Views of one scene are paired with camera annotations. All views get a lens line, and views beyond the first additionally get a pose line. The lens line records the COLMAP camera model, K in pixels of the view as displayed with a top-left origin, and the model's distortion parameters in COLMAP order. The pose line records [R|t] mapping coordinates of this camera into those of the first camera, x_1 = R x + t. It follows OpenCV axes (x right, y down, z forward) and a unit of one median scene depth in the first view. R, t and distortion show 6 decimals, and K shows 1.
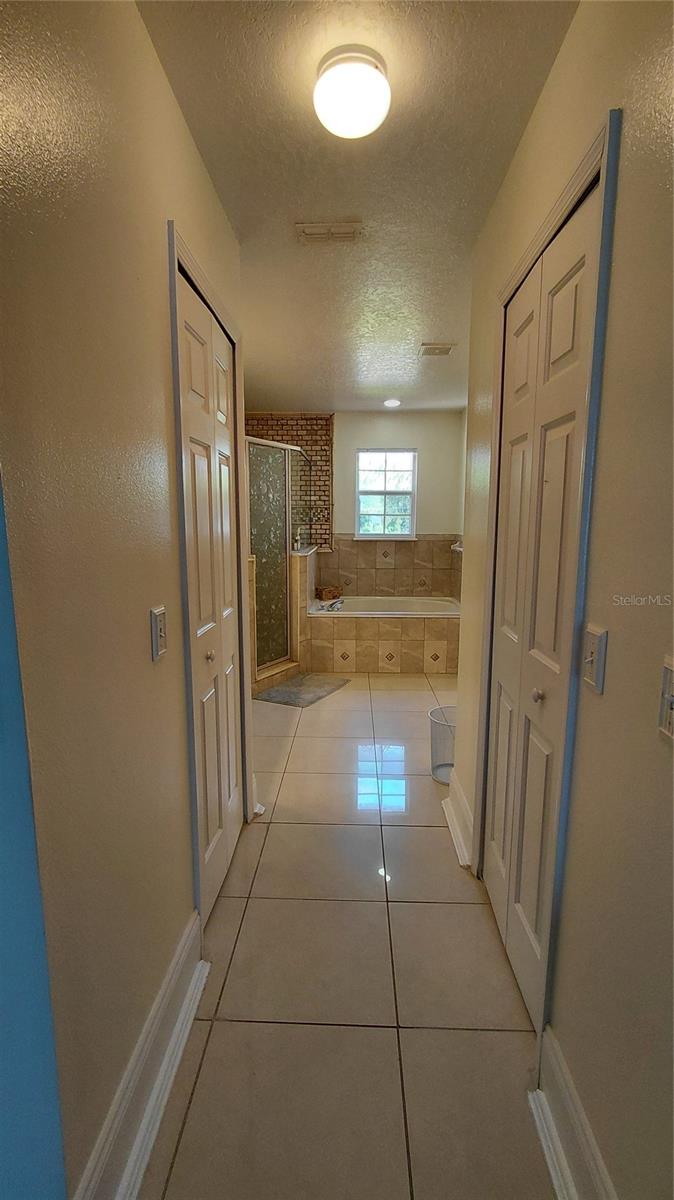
lens RADIAL K [[554.0, 0, 326.2], [0, 554.0, 621.4], [0, 0, 1]] dist [-0.003393, -0.000473]
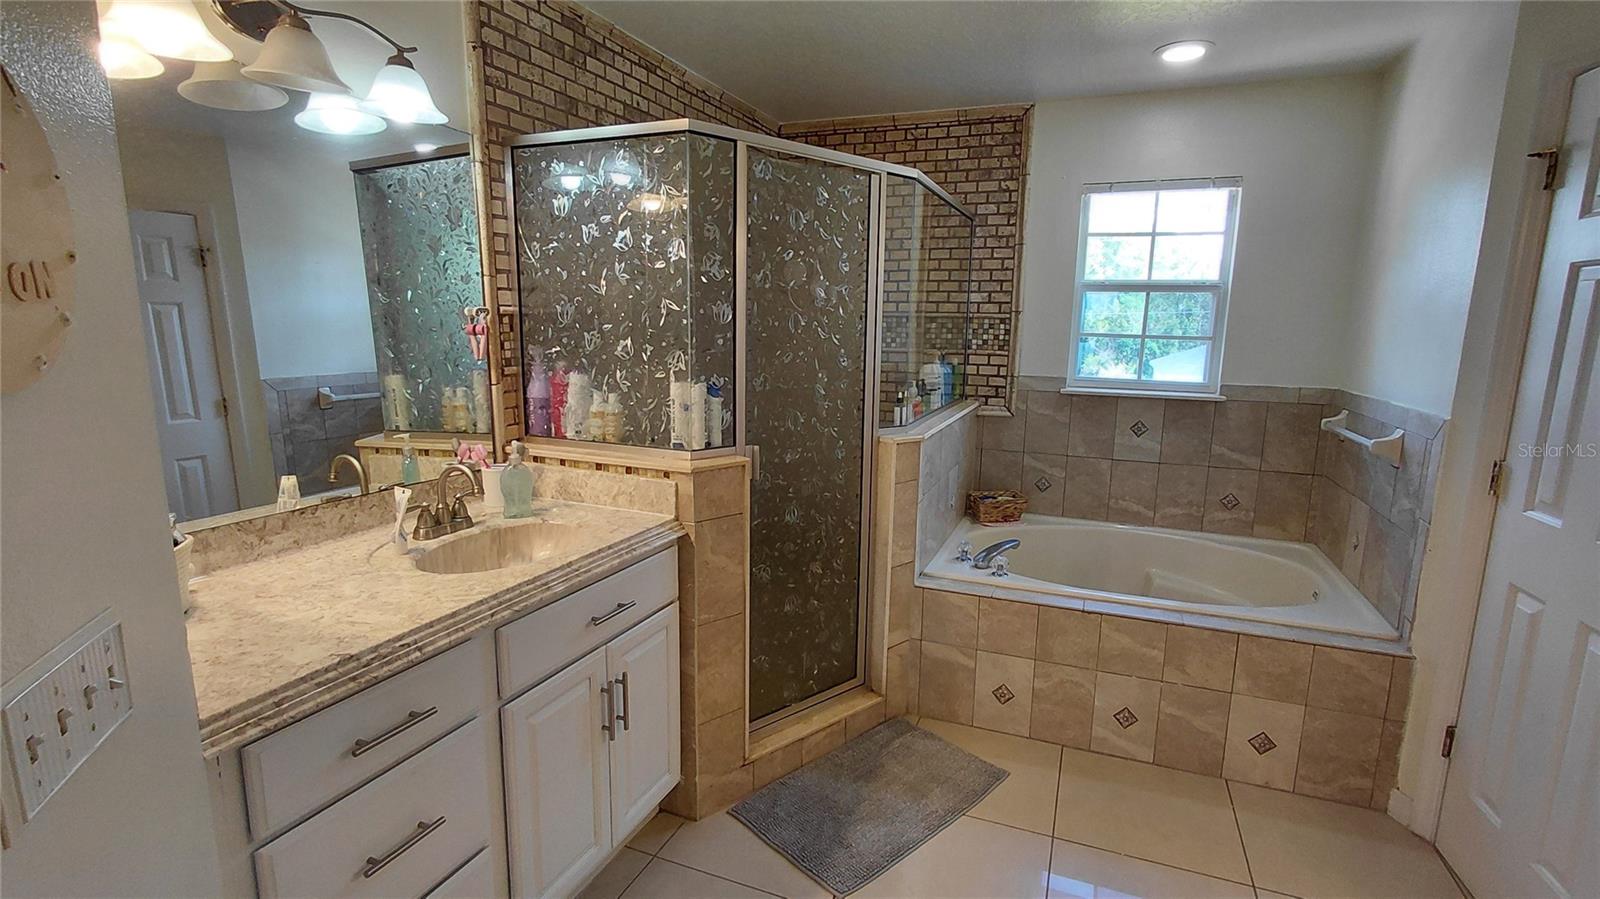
lens RADIAL K [[738.7, 0, 802.6], [0, 738.7, 452.0], [0, 0, 1]] dist [-0.003393, -0.000473]
pose [[0.944235, 0.071595, -0.321394, 0.047977], [-0.074824, 0.997194, 0.002311, -0.087708], [0.320658, 0.021866, 0.946943, 0.387702]]
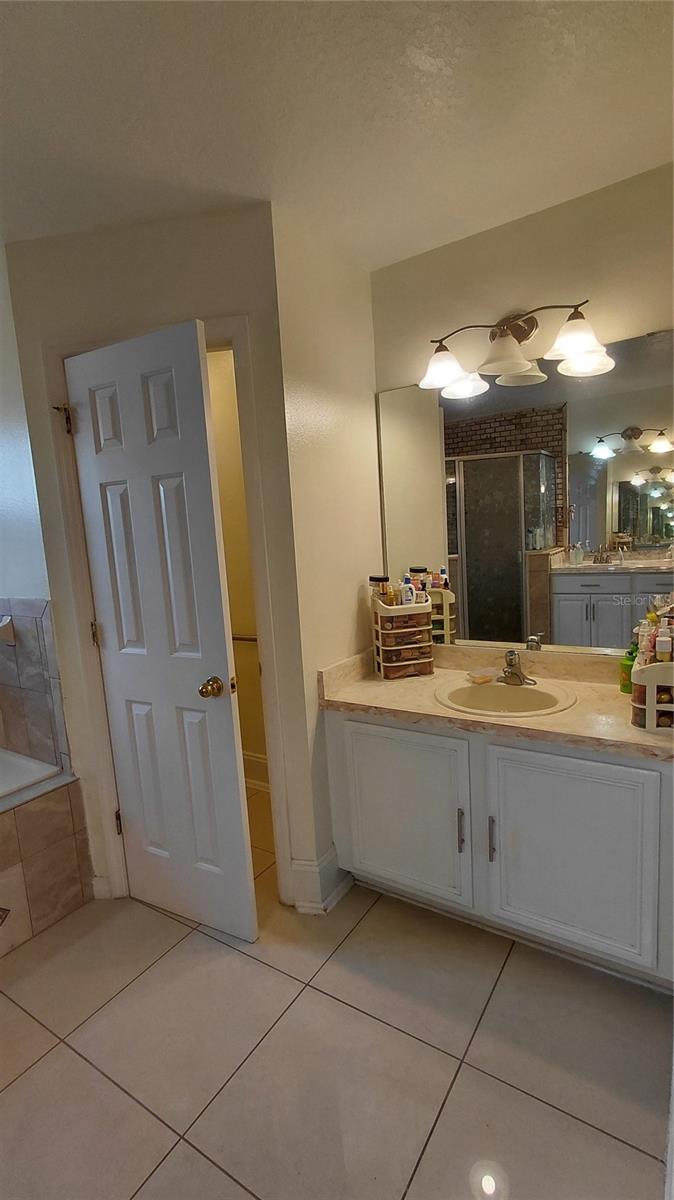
lens RADIAL K [[554.0, 0, 338.3], [0, 554.0, 608.2], [0, 0, 1]] dist [-0.003393, -0.000473]
pose [[0.497056, -0.147730, 0.855051, 0.013603], [0.216425, 0.975365, 0.042706, -0.096020], [-0.840295, 0.163827, 0.516783, 0.486947]]
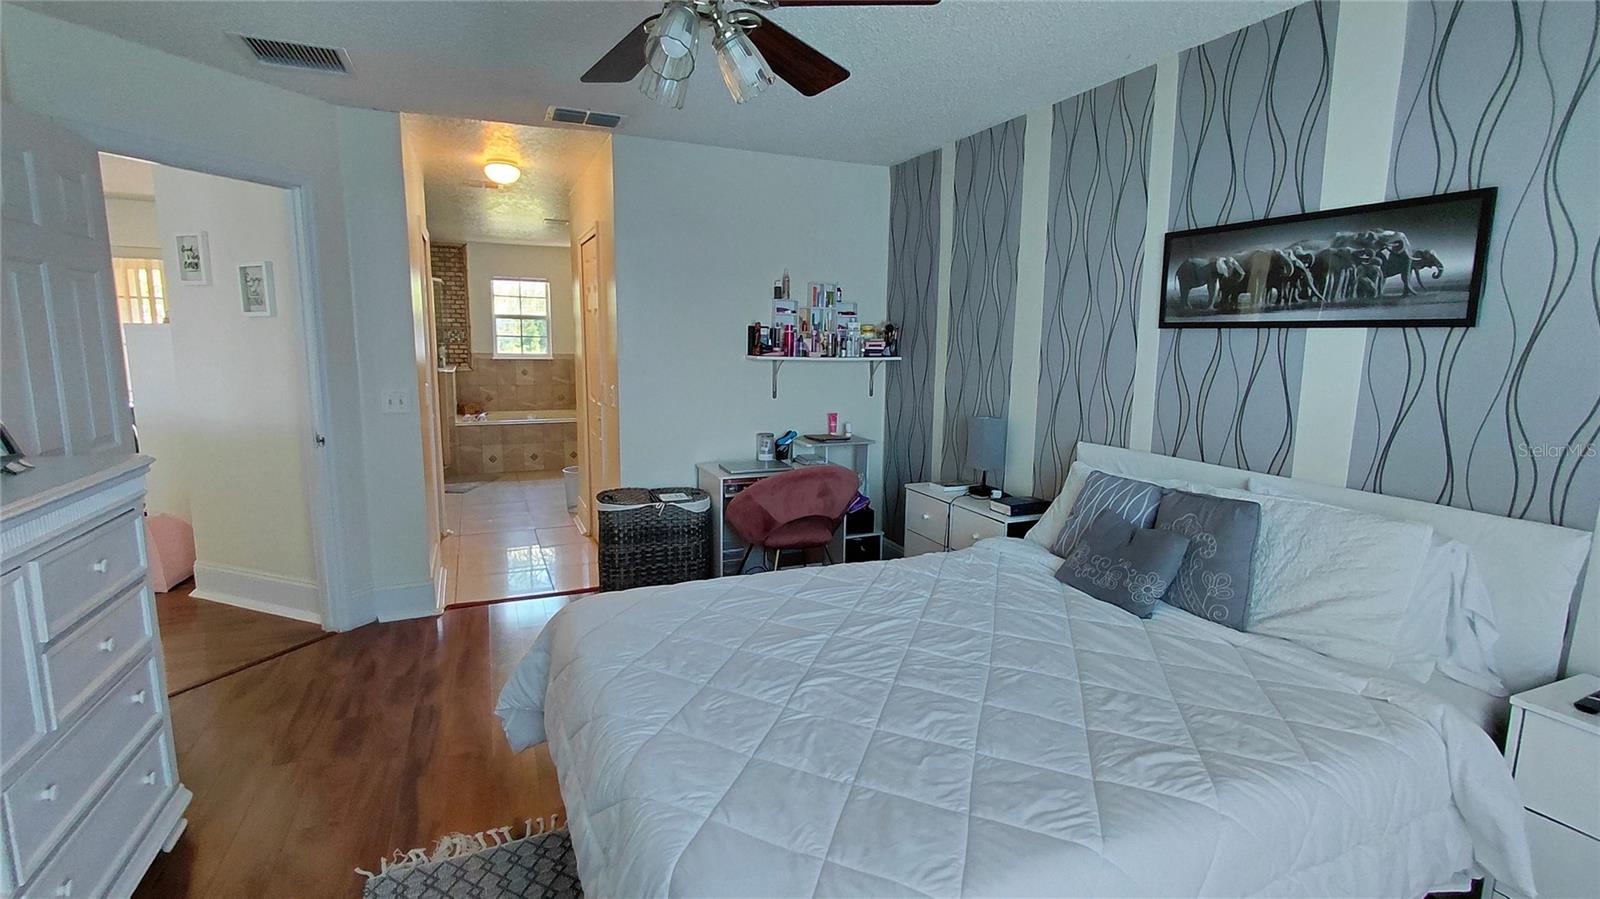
lens RADIAL K [[738.7, 0, 808.6], [0, 738.7, 455.9], [0, 0, 1]] dist [-0.003393, -0.000473]
pose [[0.888418, -0.055466, 0.455672, -0.071584], [0.068117, 0.997612, -0.011375, 0.102774], [-0.453953, 0.041145, 0.890075, -0.576208]]
